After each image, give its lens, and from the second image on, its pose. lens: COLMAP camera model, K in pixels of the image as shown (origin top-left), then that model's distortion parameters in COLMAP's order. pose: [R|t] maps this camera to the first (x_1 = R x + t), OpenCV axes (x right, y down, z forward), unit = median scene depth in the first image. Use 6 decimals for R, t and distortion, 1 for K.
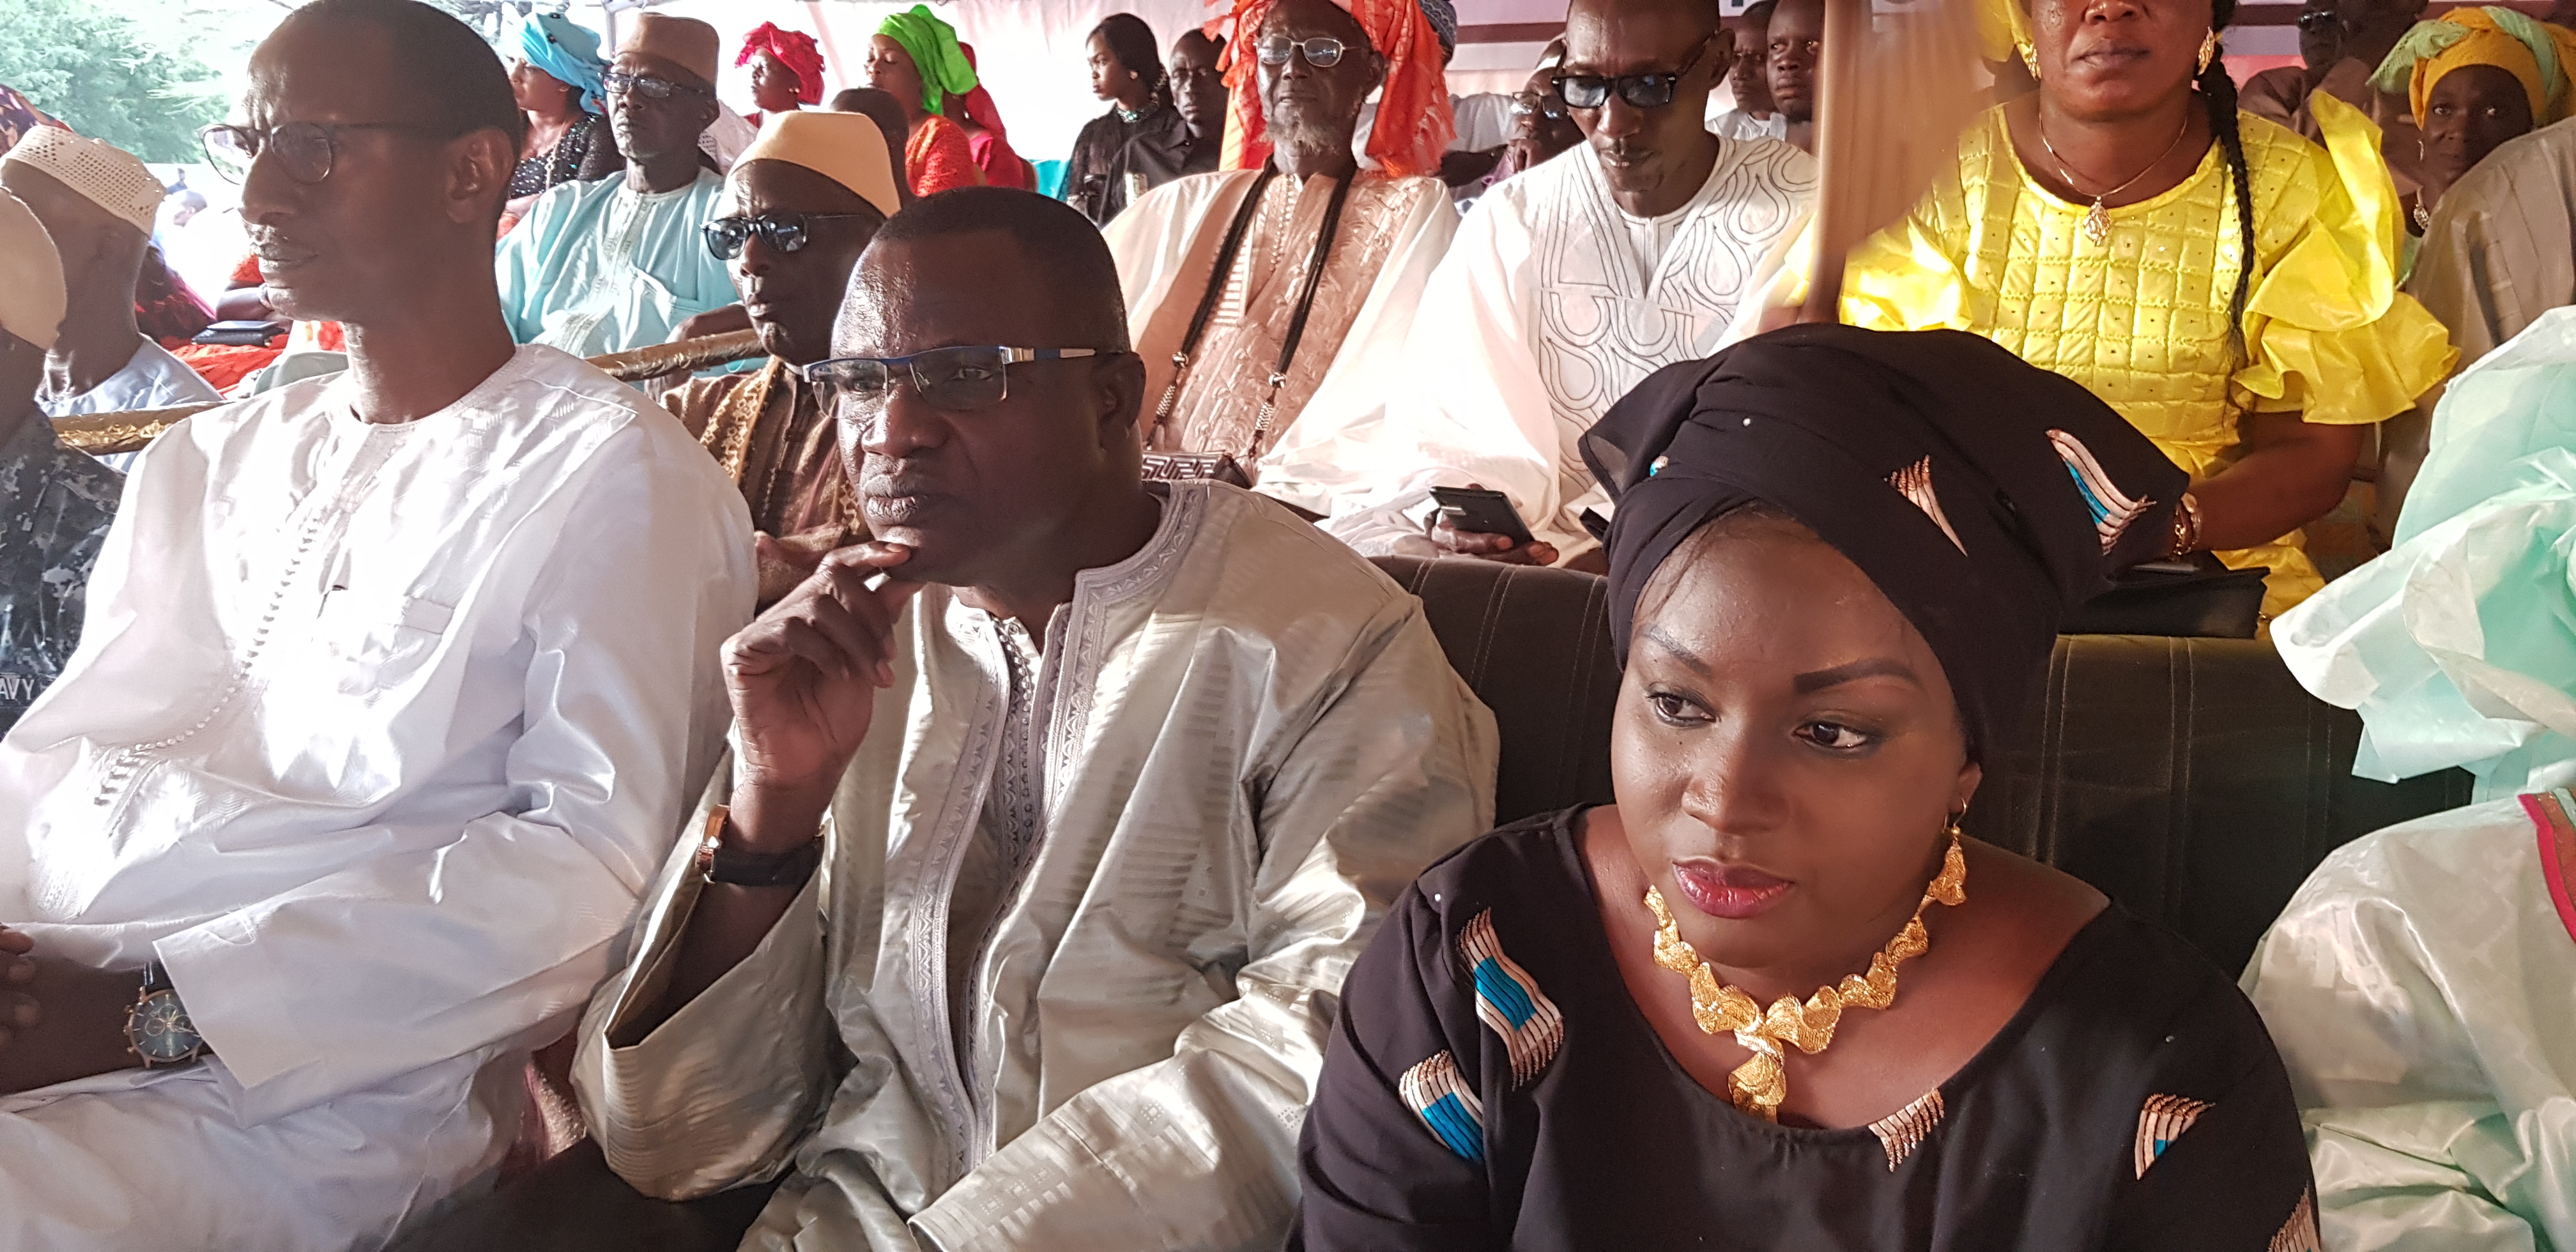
lens RADIAL K [[1891.4, 0, 1228.3], [0, 1891.4, 641.2], [0, 0, 1]] dist [0.114067, -0.162355]
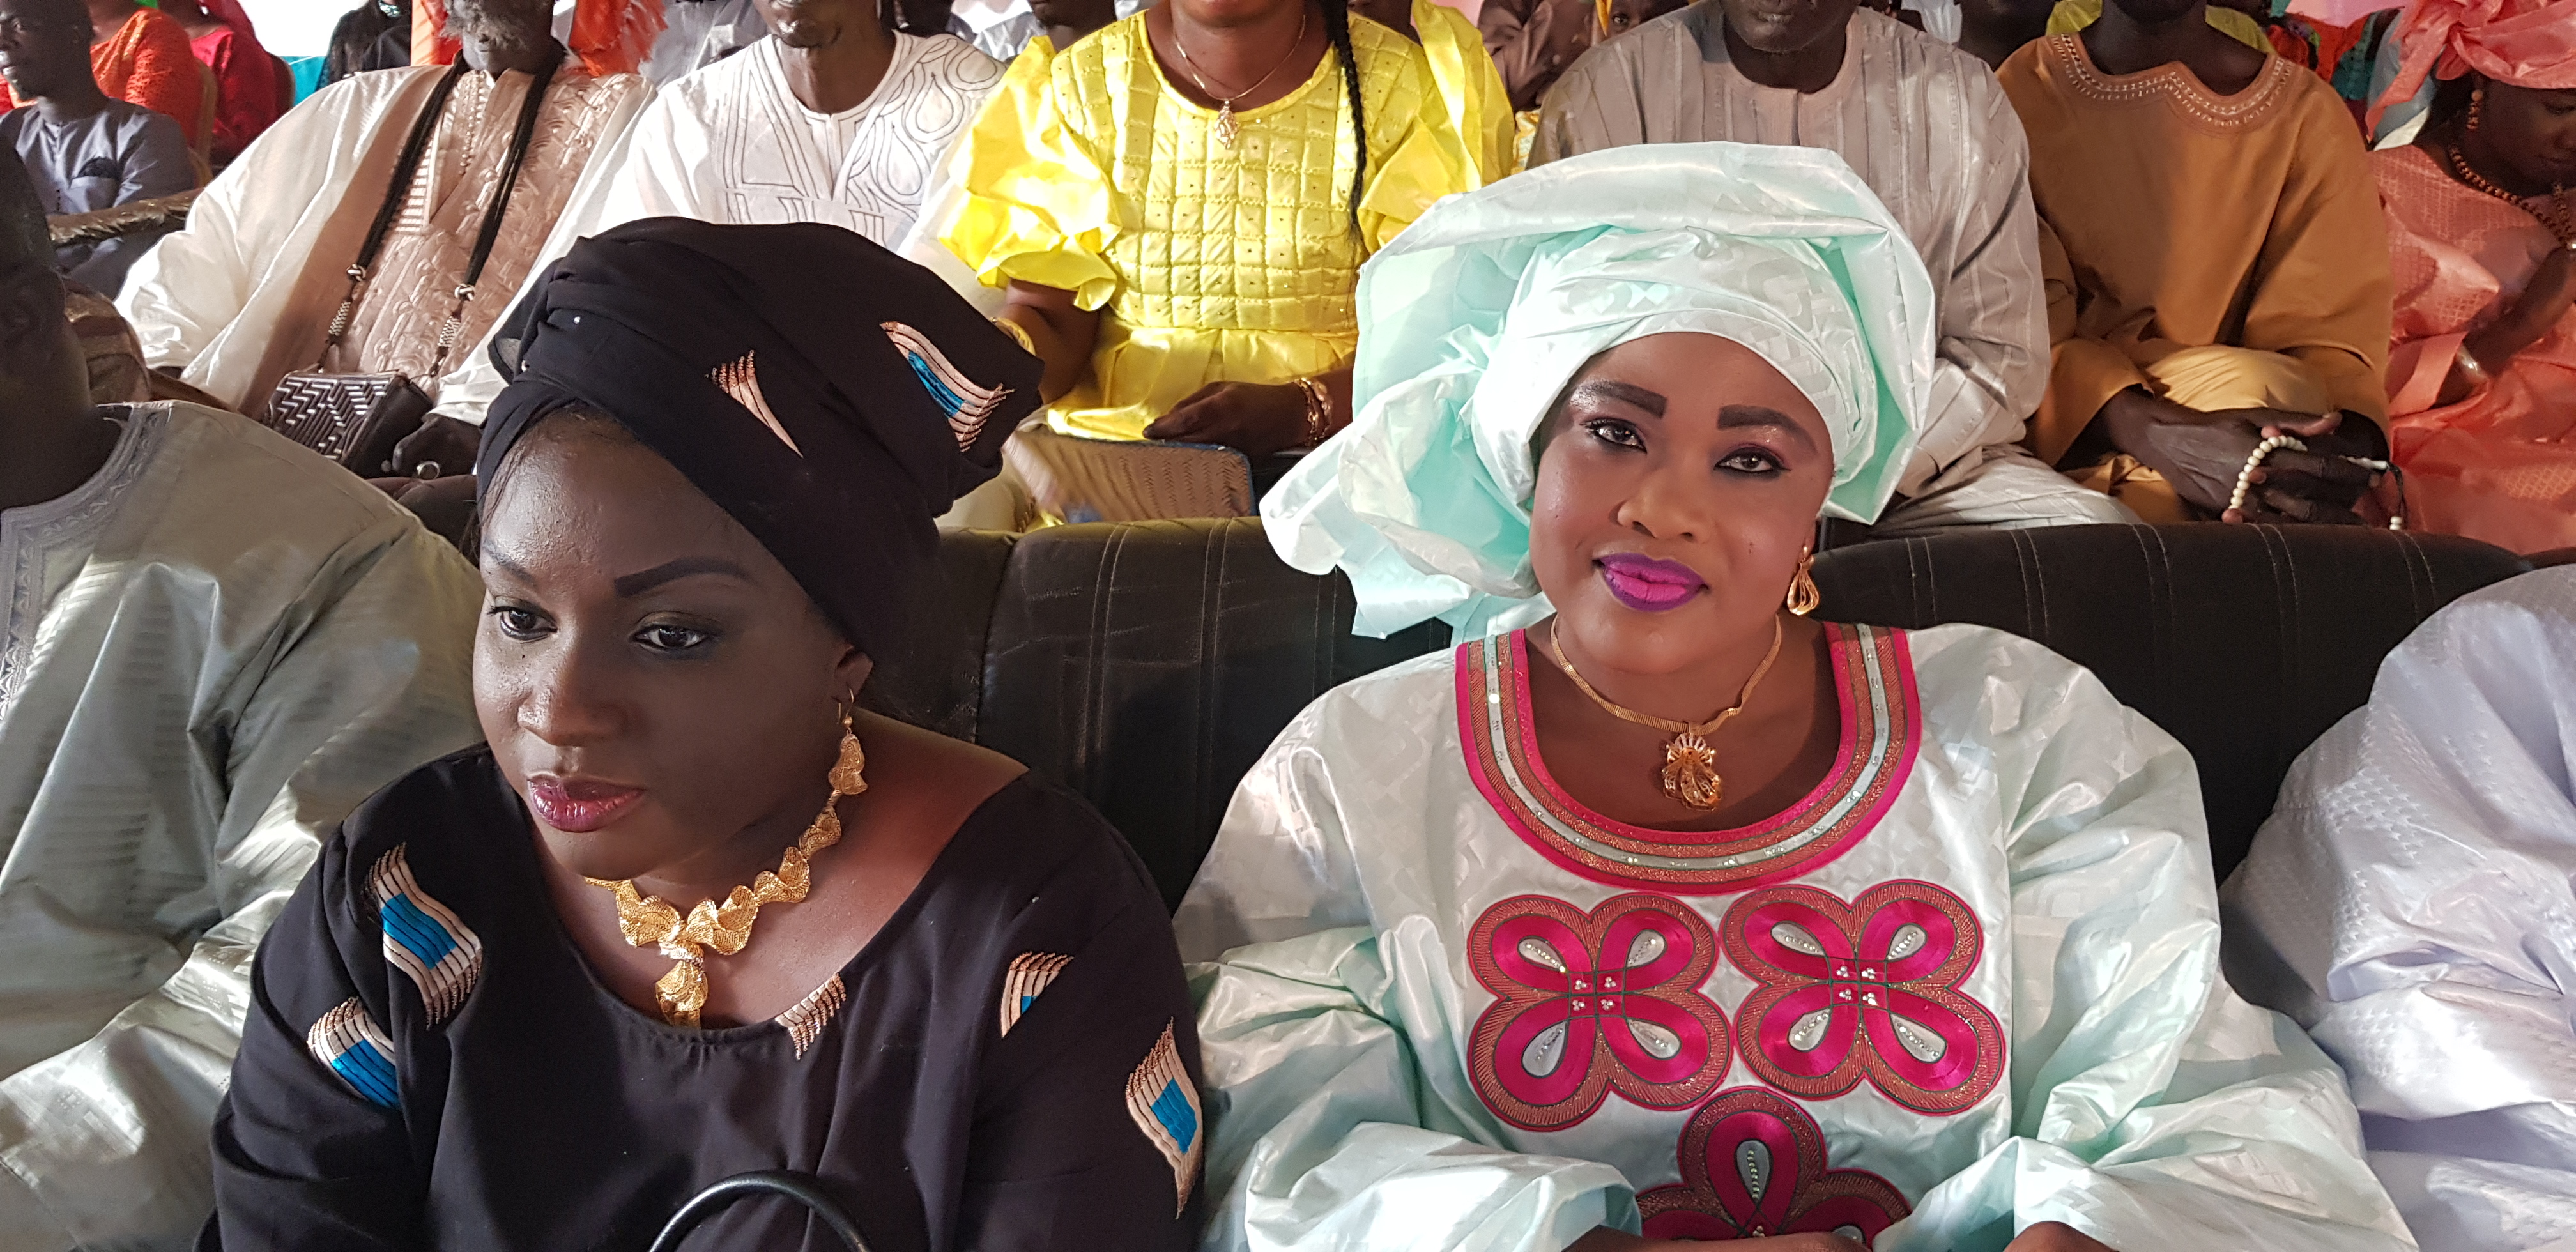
lens RADIAL K [[1891.4, 0, 1228.3], [0, 1891.4, 641.2], [0, 0, 1]] dist [0.114067, -0.162355]
pose [[0.969075, -0.072513, 0.235871, 0.275745], [0.062094, 0.996750, 0.051314, 0.014221], [-0.238826, -0.035081, 0.970429, -0.021819]]
